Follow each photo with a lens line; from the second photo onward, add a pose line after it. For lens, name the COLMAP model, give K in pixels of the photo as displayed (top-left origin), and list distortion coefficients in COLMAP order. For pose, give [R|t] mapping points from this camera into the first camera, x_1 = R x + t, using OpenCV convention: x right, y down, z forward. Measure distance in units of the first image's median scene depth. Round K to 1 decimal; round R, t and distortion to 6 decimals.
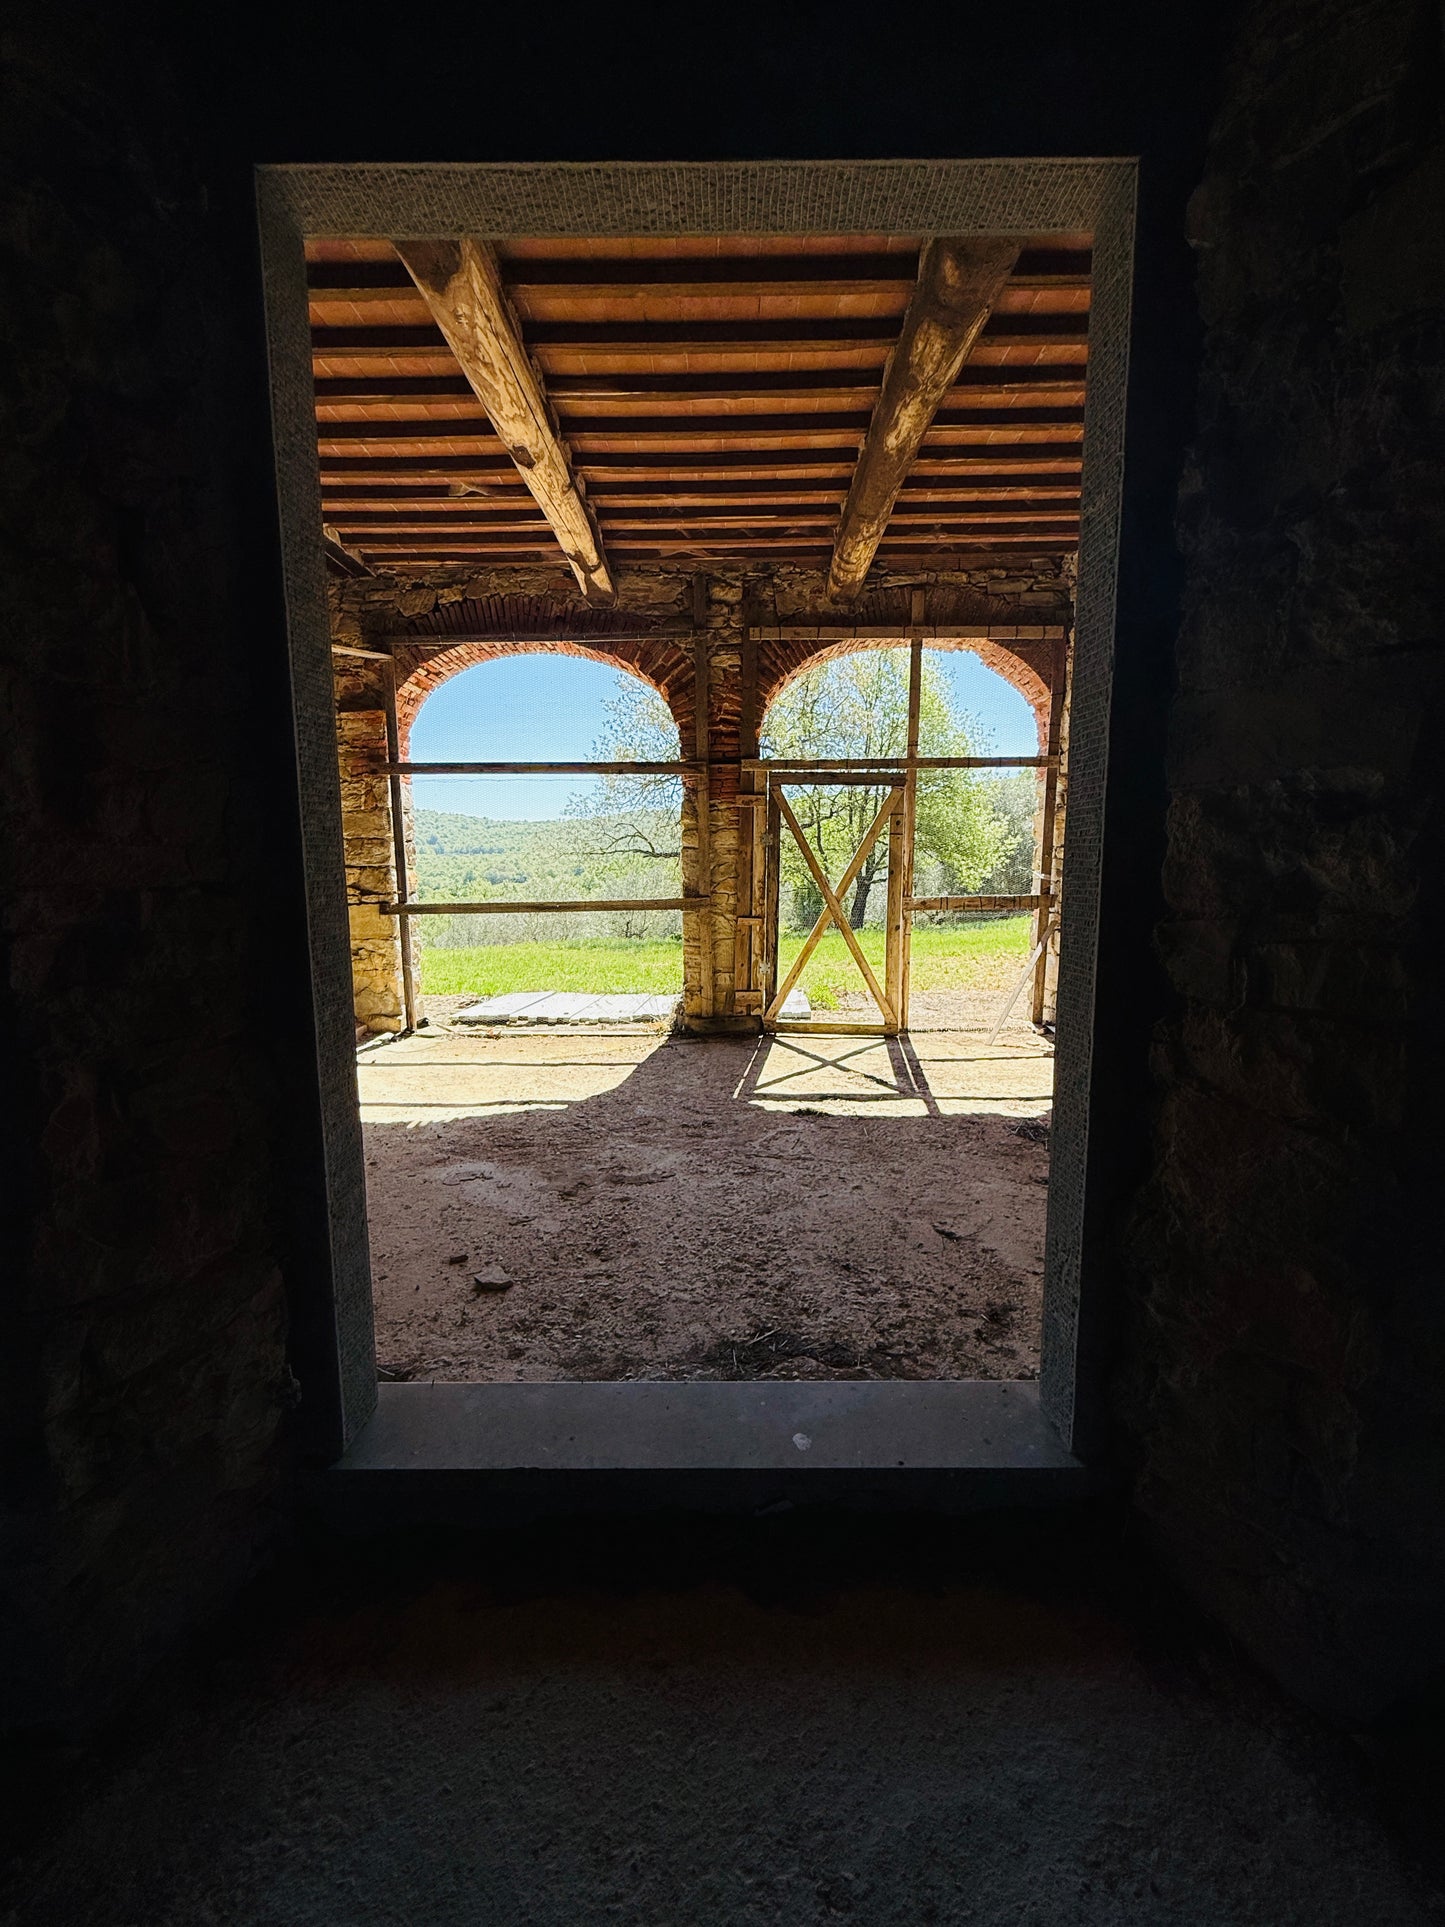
lens RADIAL K [[775.8, 0, 726.3], [0, 775.8, 963.7], [0, 0, 1]] dist [0.000333, -0.000139]
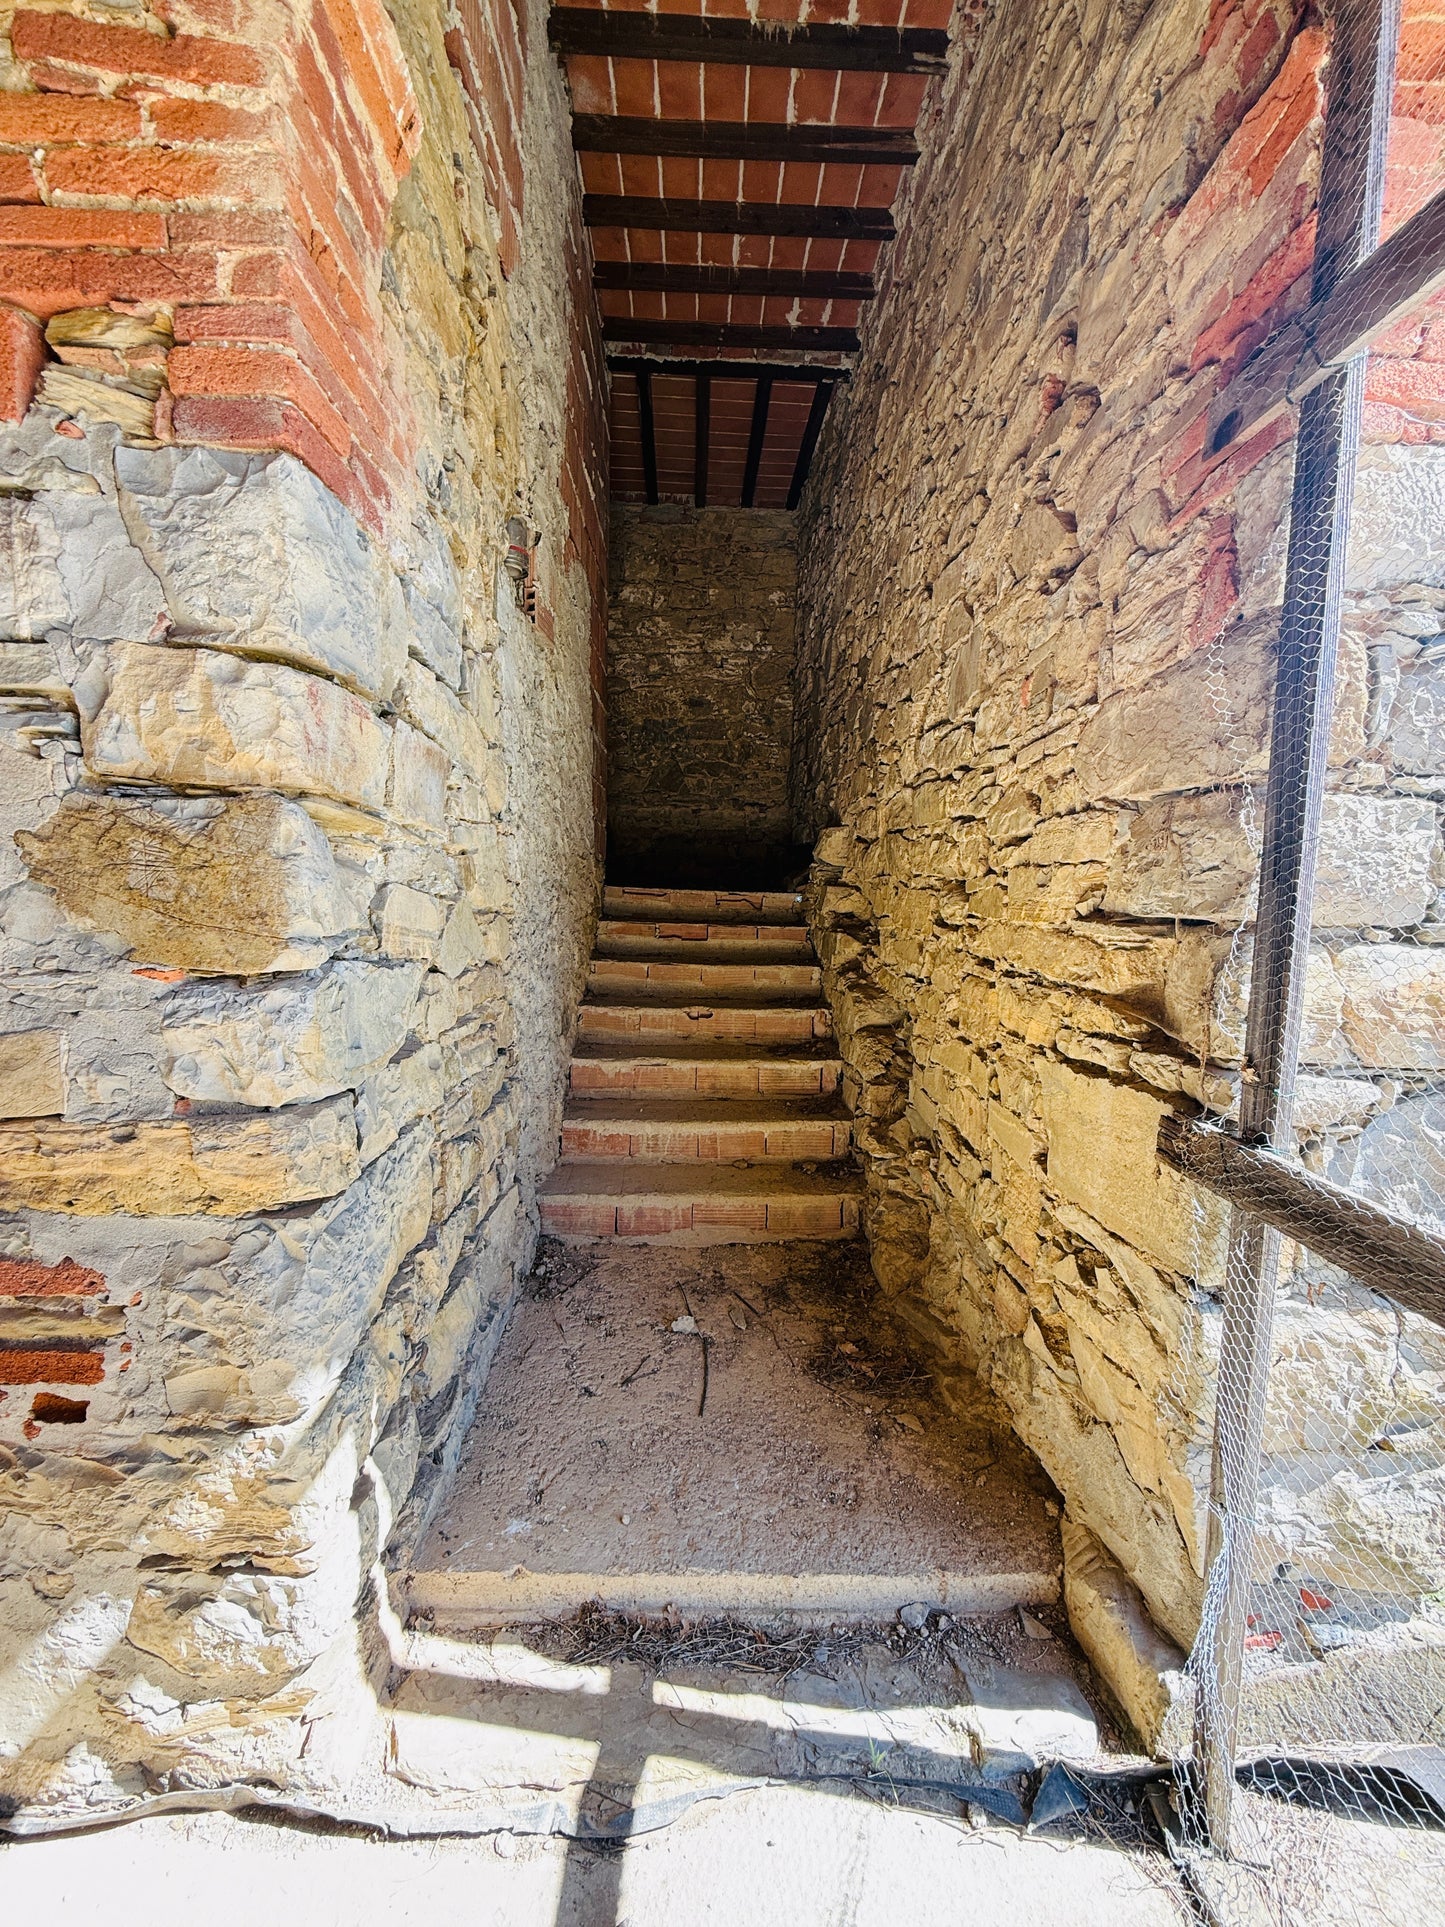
lens RADIAL K [[775.8, 0, 724.5], [0, 775.8, 962.2], [0, 0, 1]] dist [0.000333, -0.000139]
pose [[0.056208, 0.097133, -0.993683, -0.327875], [-0.142823, 0.985803, 0.088284, -0.150535], [0.988151, 0.136959, 0.069283, 1.122570]]
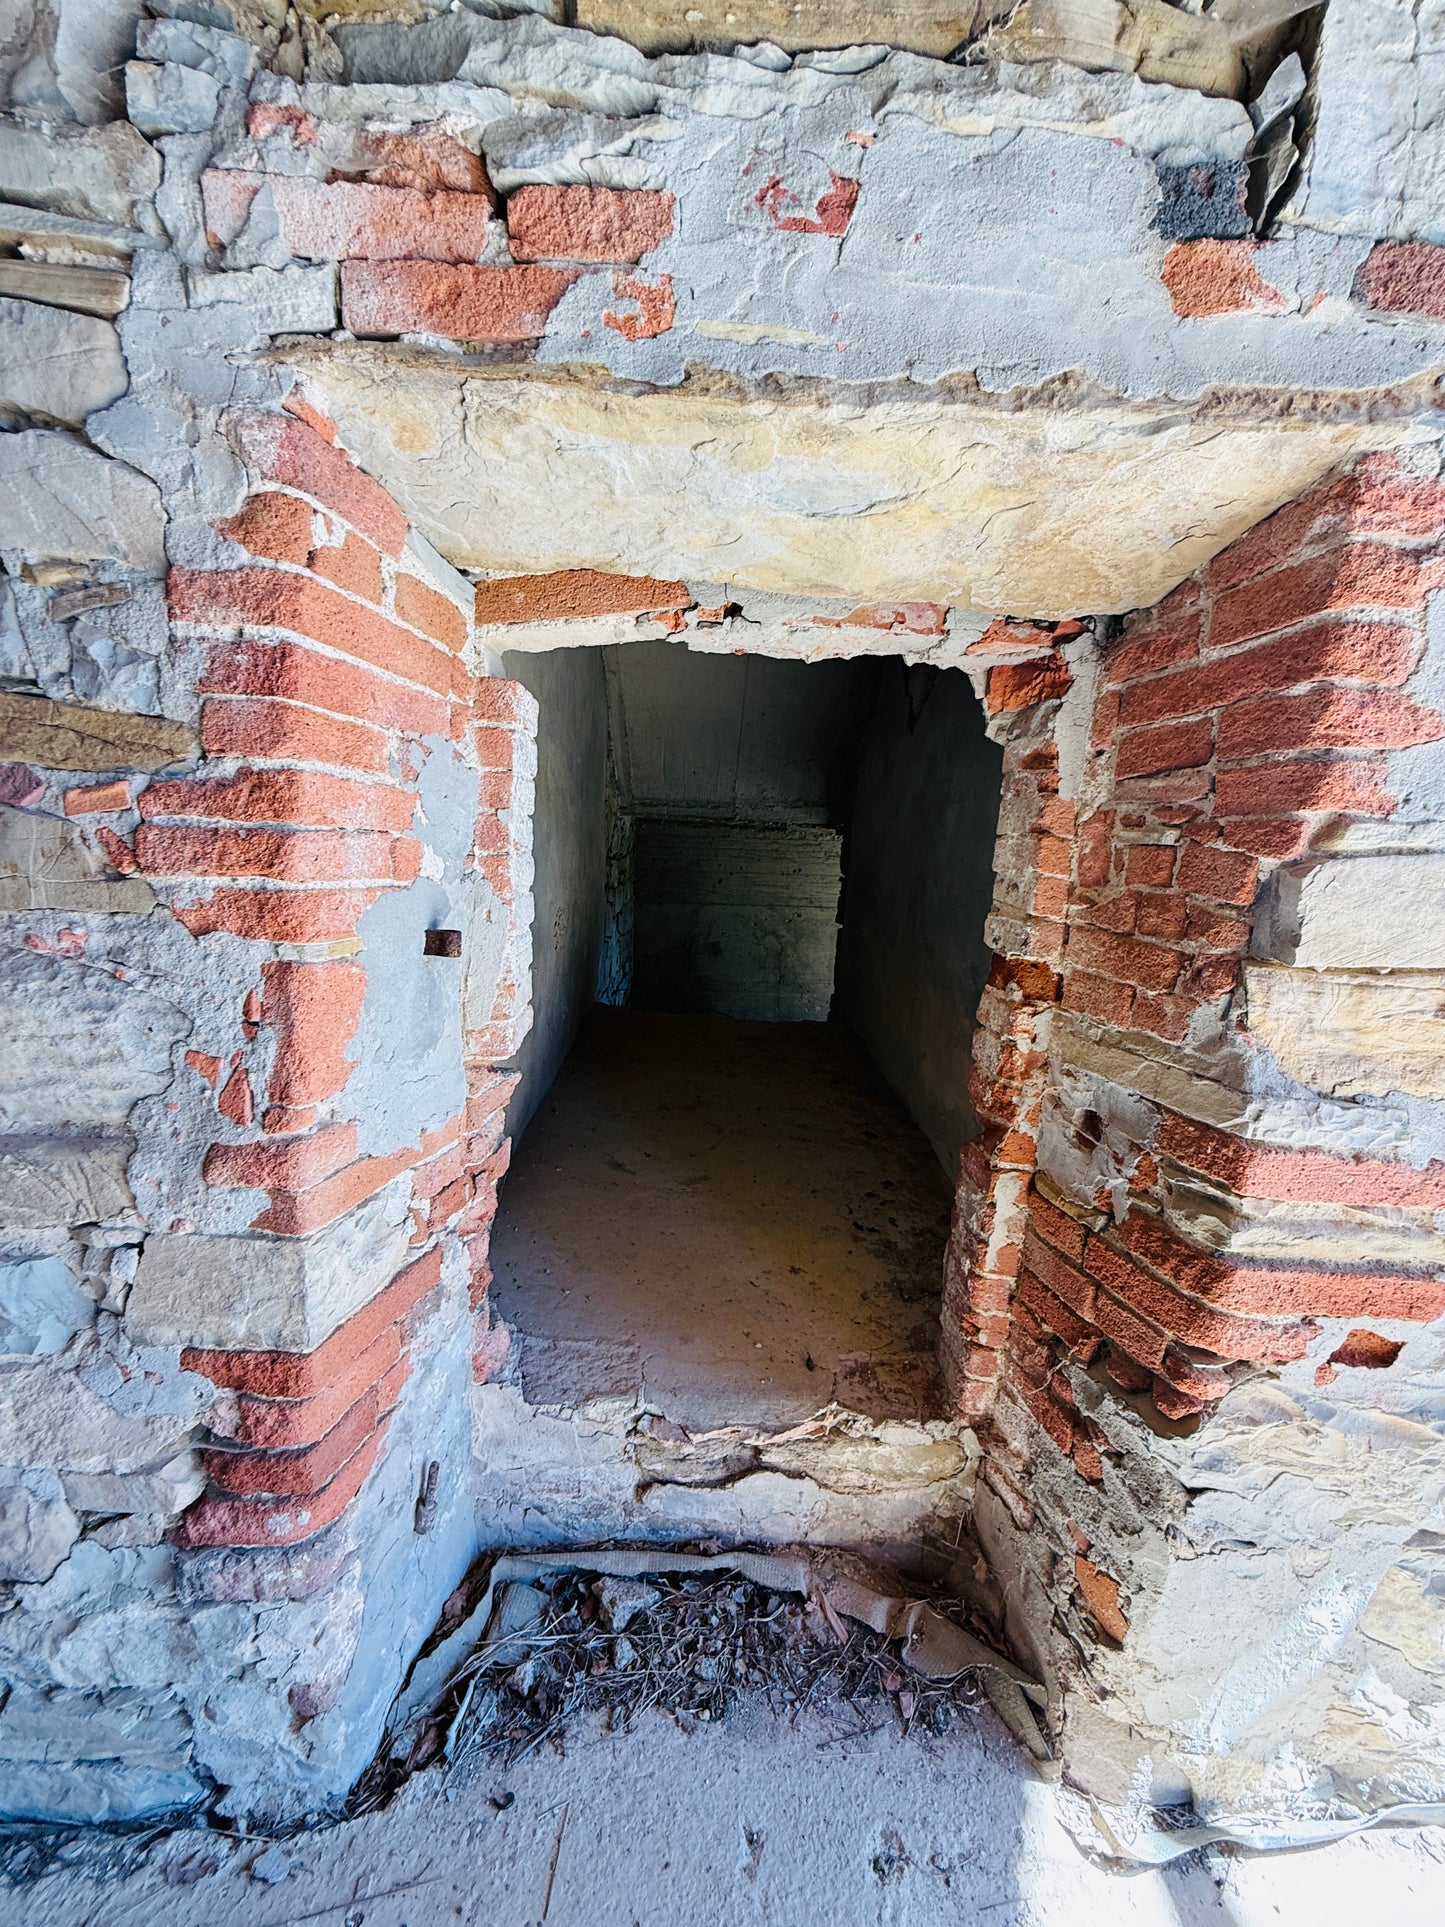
lens RADIAL K [[775.8, 0, 719.3], [0, 775.8, 958.5], [0, 0, 1]] dist [0.000333, -0.000139]
pose [[0.041943, 0.171733, -0.984250, -0.403577], [-0.187129, 0.969035, 0.161104, -0.056504], [0.981440, 0.177424, 0.072780, 0.777400]]
